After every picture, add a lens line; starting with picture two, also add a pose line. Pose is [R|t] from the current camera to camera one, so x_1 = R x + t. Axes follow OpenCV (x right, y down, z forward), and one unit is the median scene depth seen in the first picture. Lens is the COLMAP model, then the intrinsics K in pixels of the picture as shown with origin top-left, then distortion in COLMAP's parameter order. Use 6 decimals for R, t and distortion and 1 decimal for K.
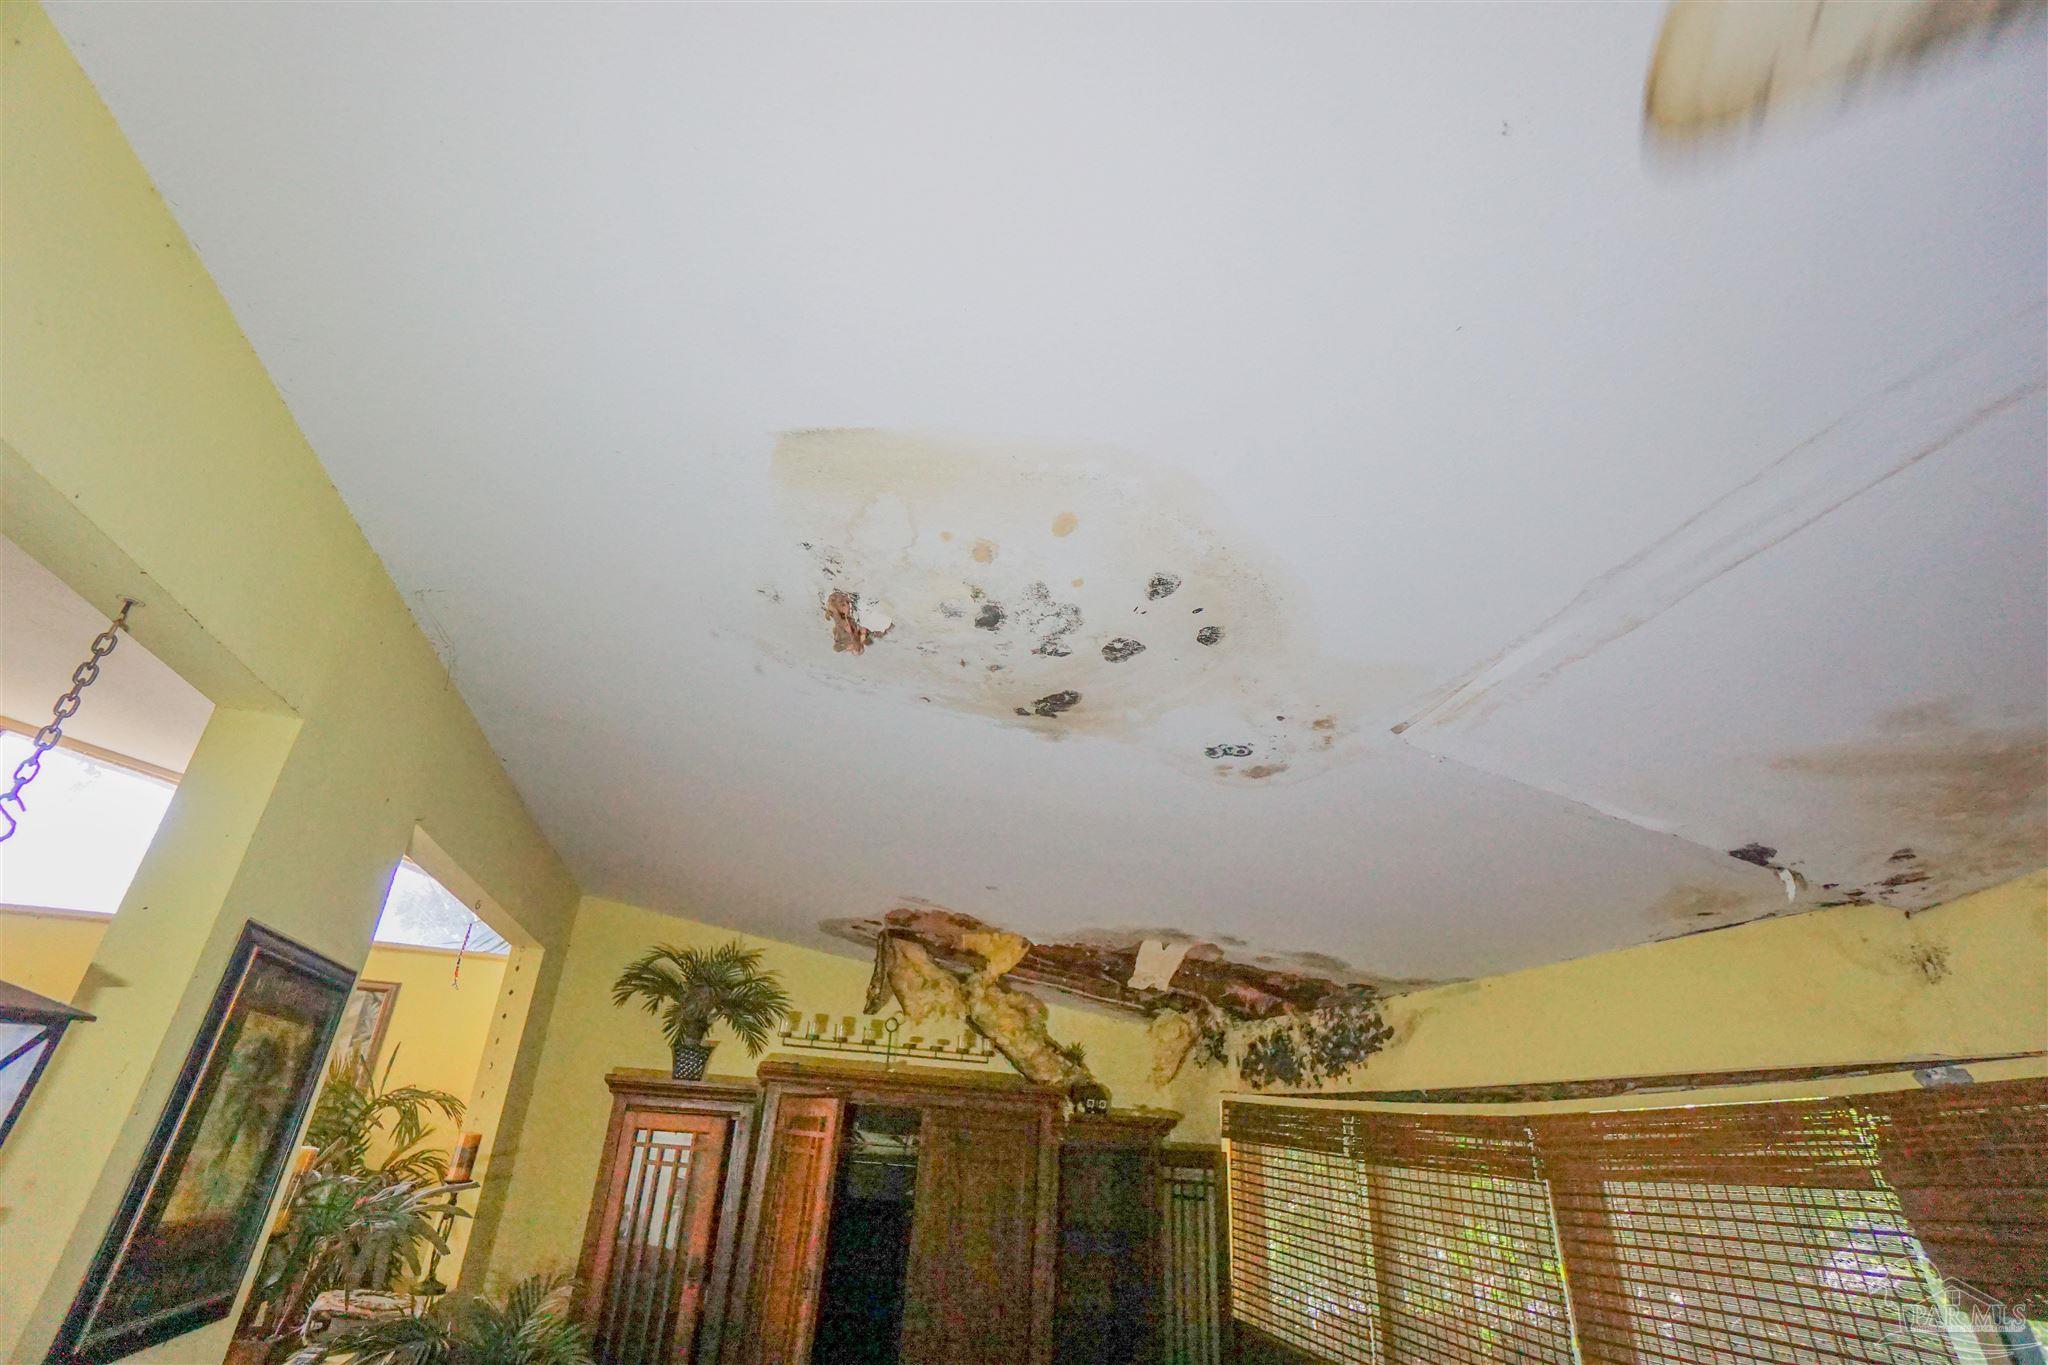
lens RADIAL K [[902.3, 0, 1008.6], [0, 902.3, 664.5], [0, 0, 1]] dist [-0.061970, 0.022248]
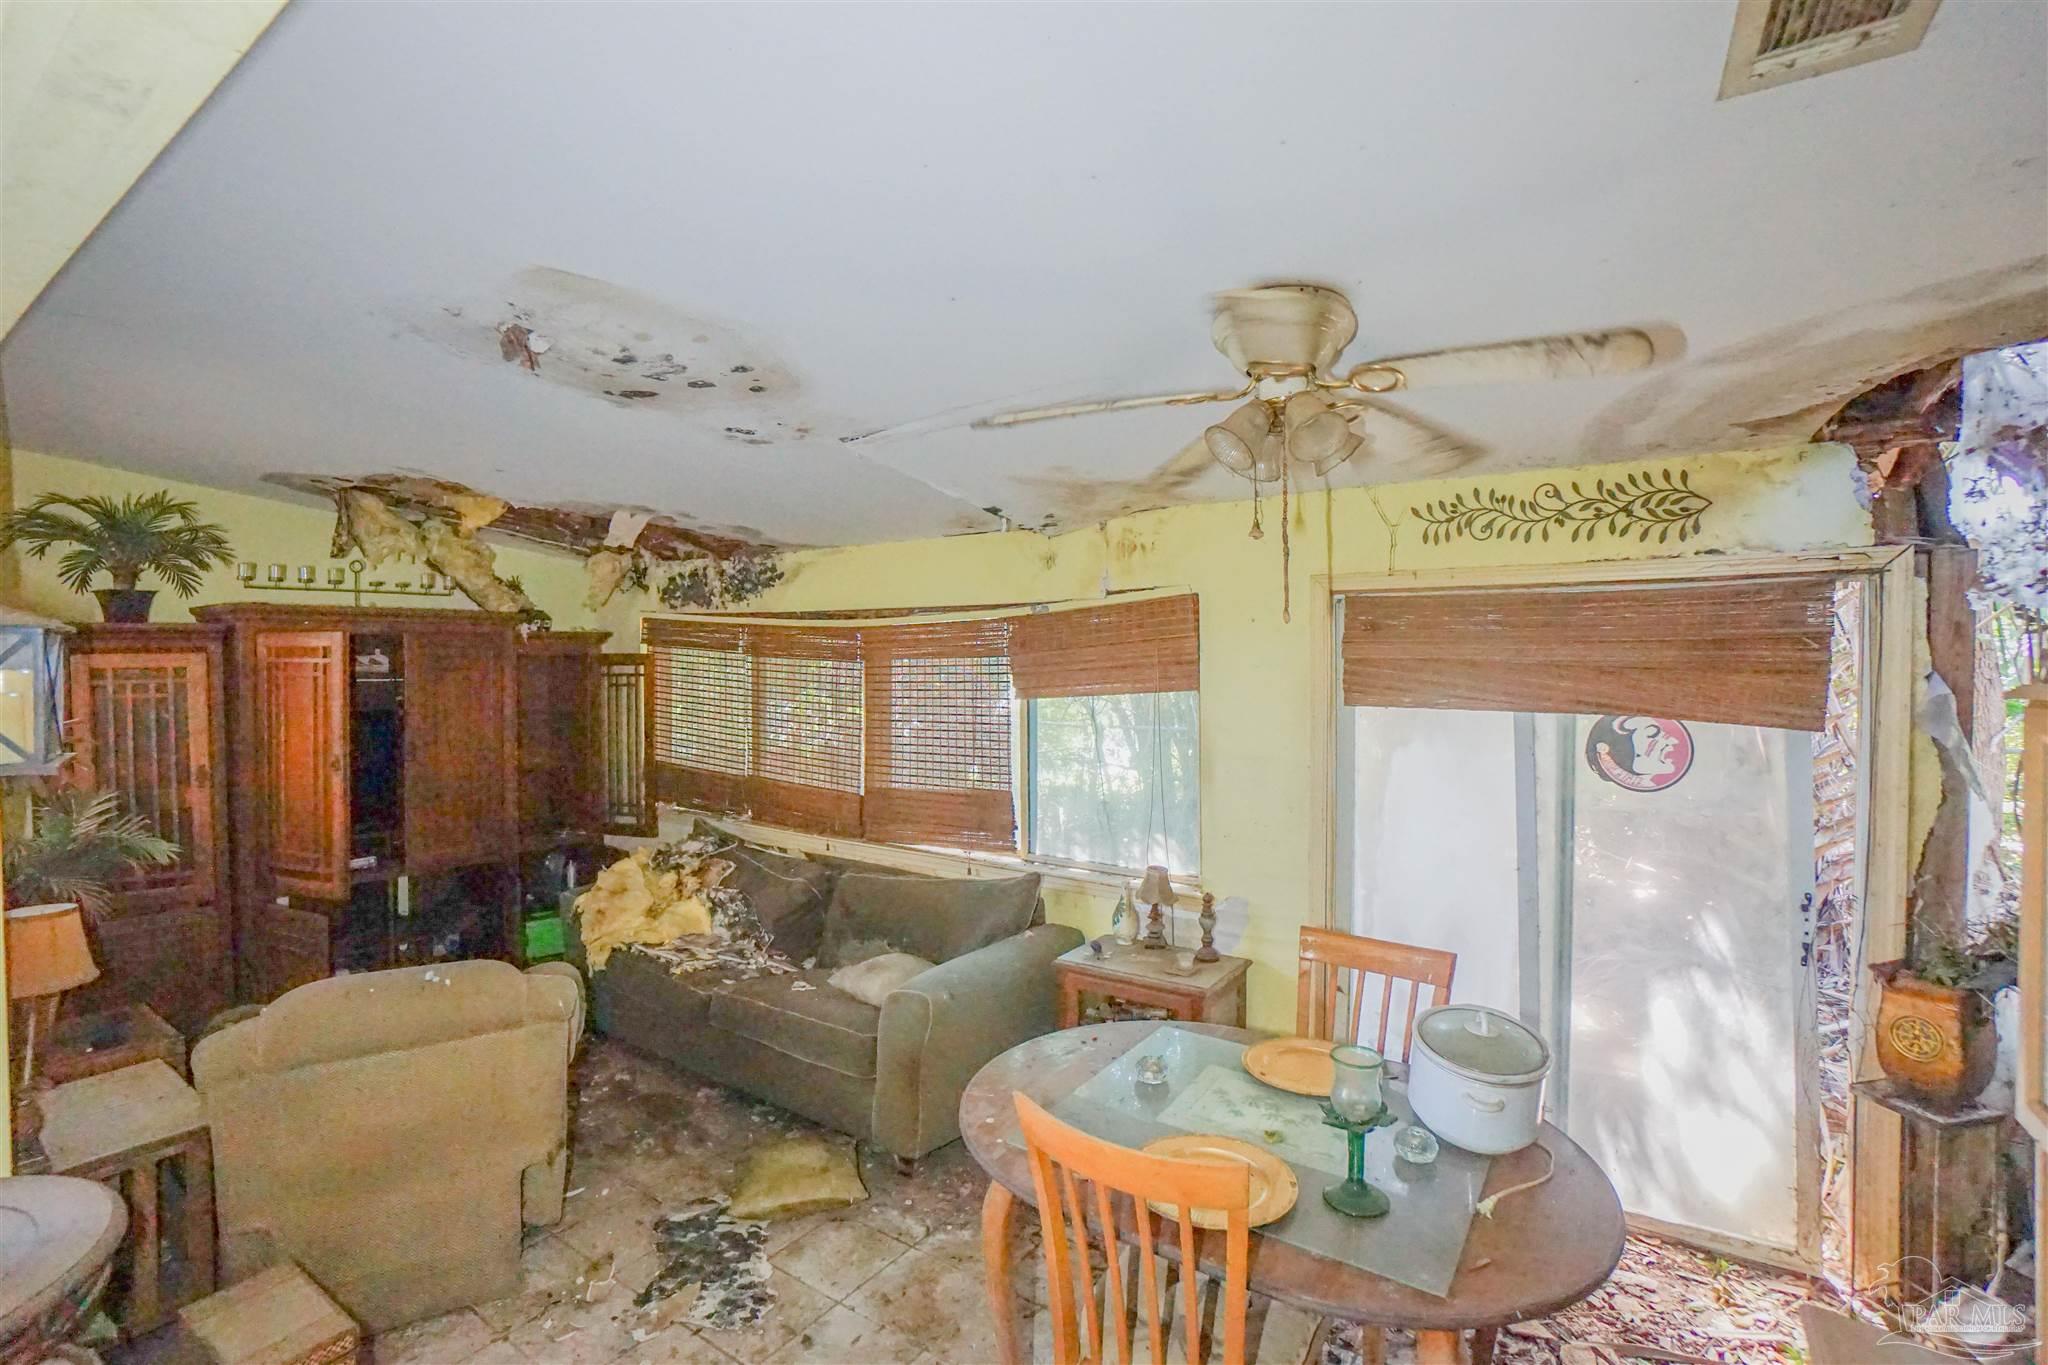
lens RADIAL K [[918.3, 0, 1014.1], [0, 918.3, 664.0], [0, 0, 1]] dist [-0.062587, 0.023063]
pose [[0.779752, -0.065571, 0.622646, -0.210472], [-0.255227, 0.874824, 0.411754, -0.169802], [-0.571705, -0.479982, 0.665410, -0.286270]]
